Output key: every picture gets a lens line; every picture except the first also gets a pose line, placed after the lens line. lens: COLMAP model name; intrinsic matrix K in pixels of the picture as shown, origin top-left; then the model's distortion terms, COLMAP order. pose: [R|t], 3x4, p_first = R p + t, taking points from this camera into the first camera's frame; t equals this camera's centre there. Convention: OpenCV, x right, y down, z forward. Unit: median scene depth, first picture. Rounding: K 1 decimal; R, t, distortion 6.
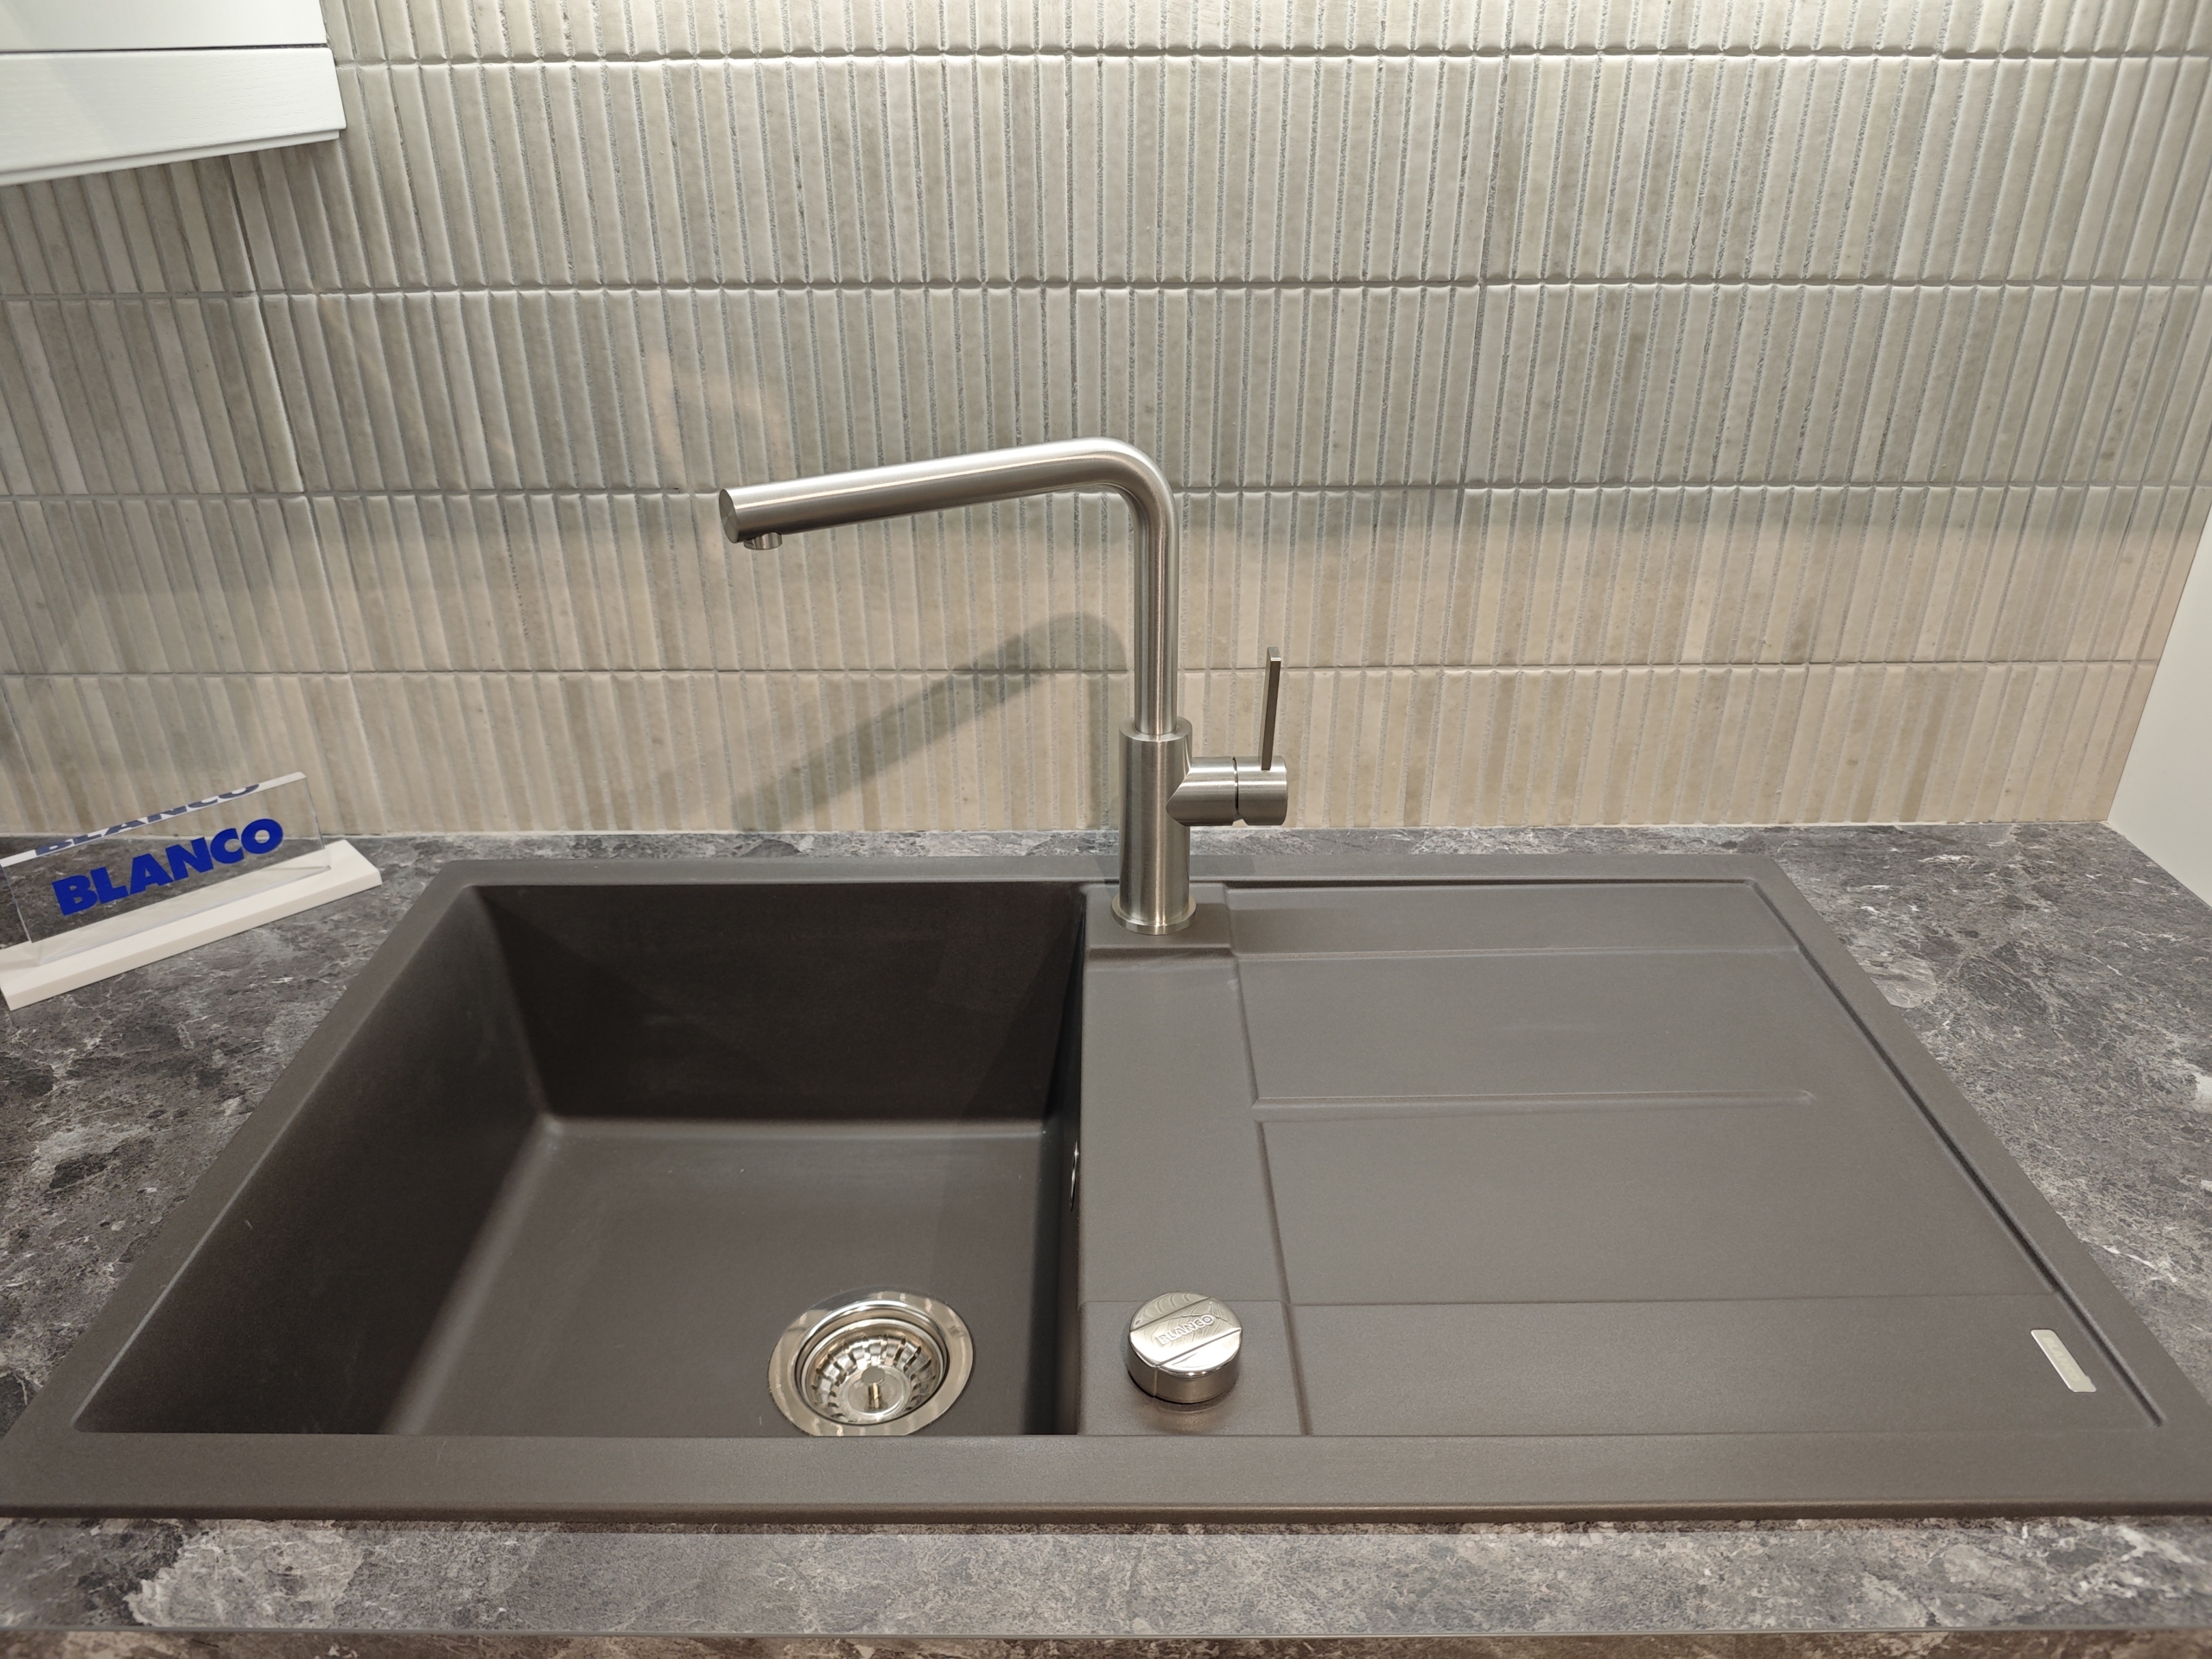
lens RADIAL K [[1525.1, 0, 1097.1], [0, 1525.1, 822.4], [0, 0, 1]] dist [0.023493, -0.052580]
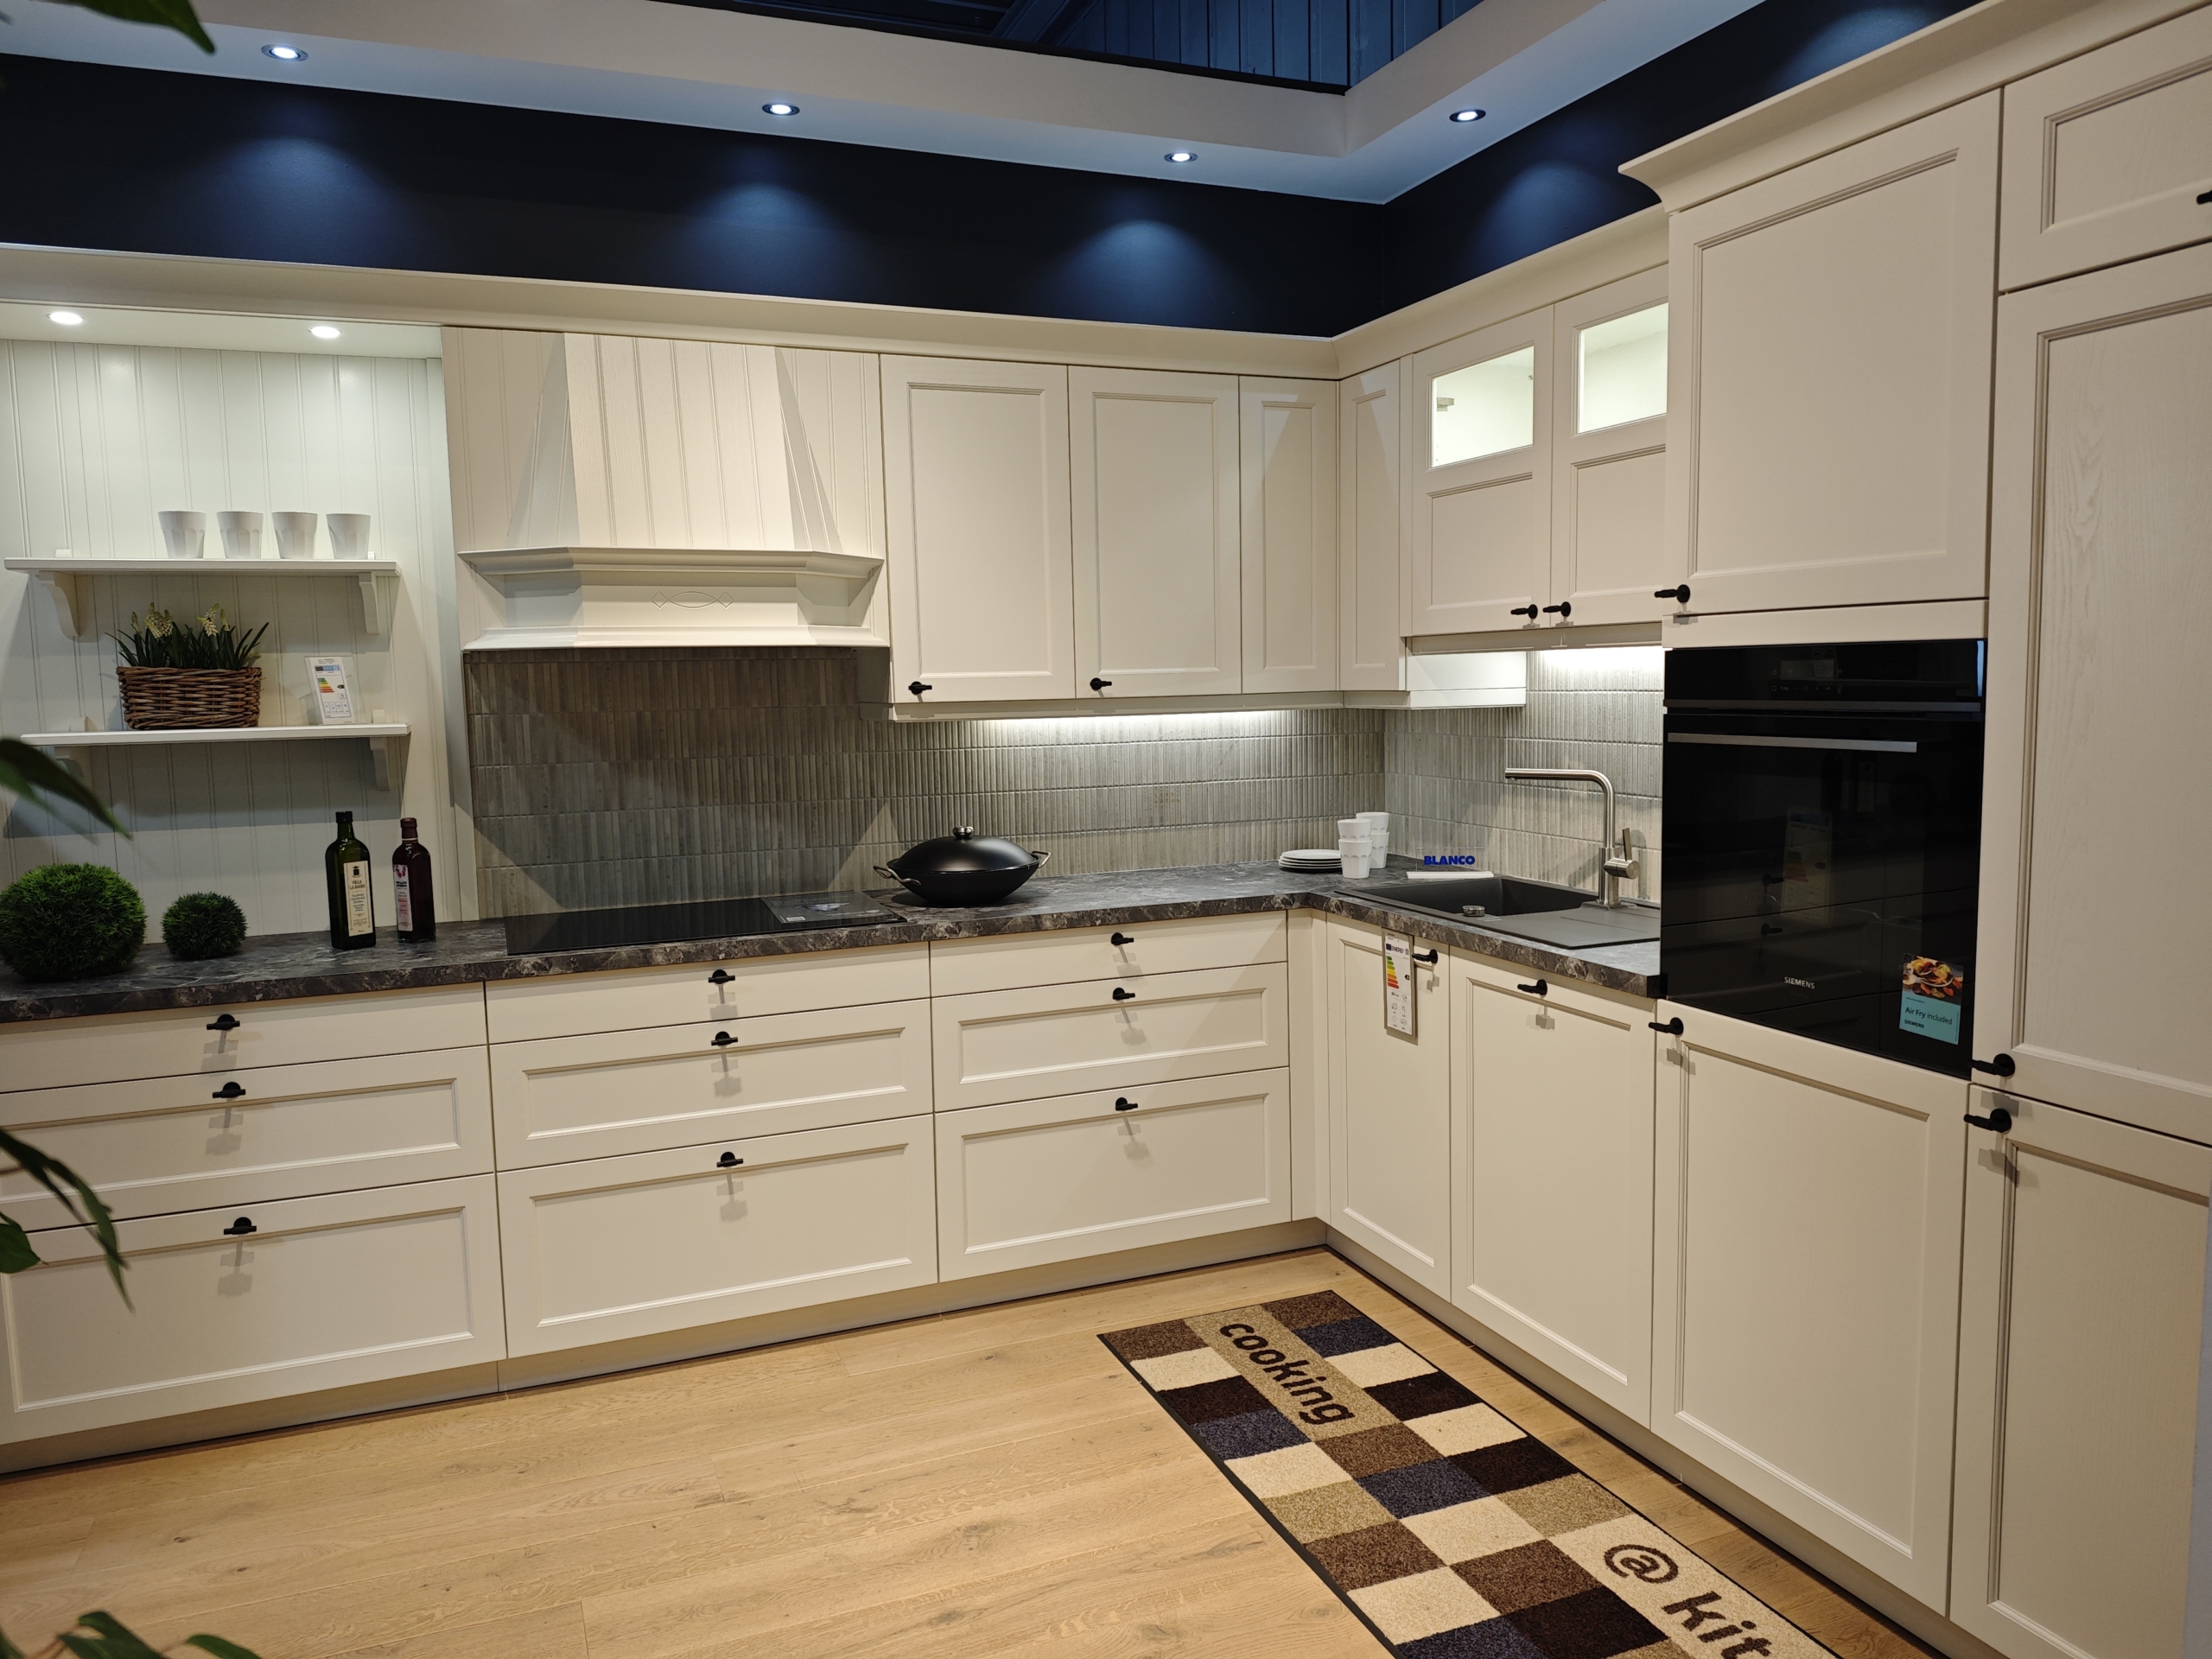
lens RADIAL K [[1525.1, 0, 1097.1], [0, 1525.1, 822.4], [0, 0, 1]] dist [0.023493, -0.052580]
pose [[0.378152, 0.090202, -0.921338, 3.051394], [-0.413220, 0.907040, -0.080799, 0.714370], [0.828402, 0.411270, 0.380272, -1.545632]]
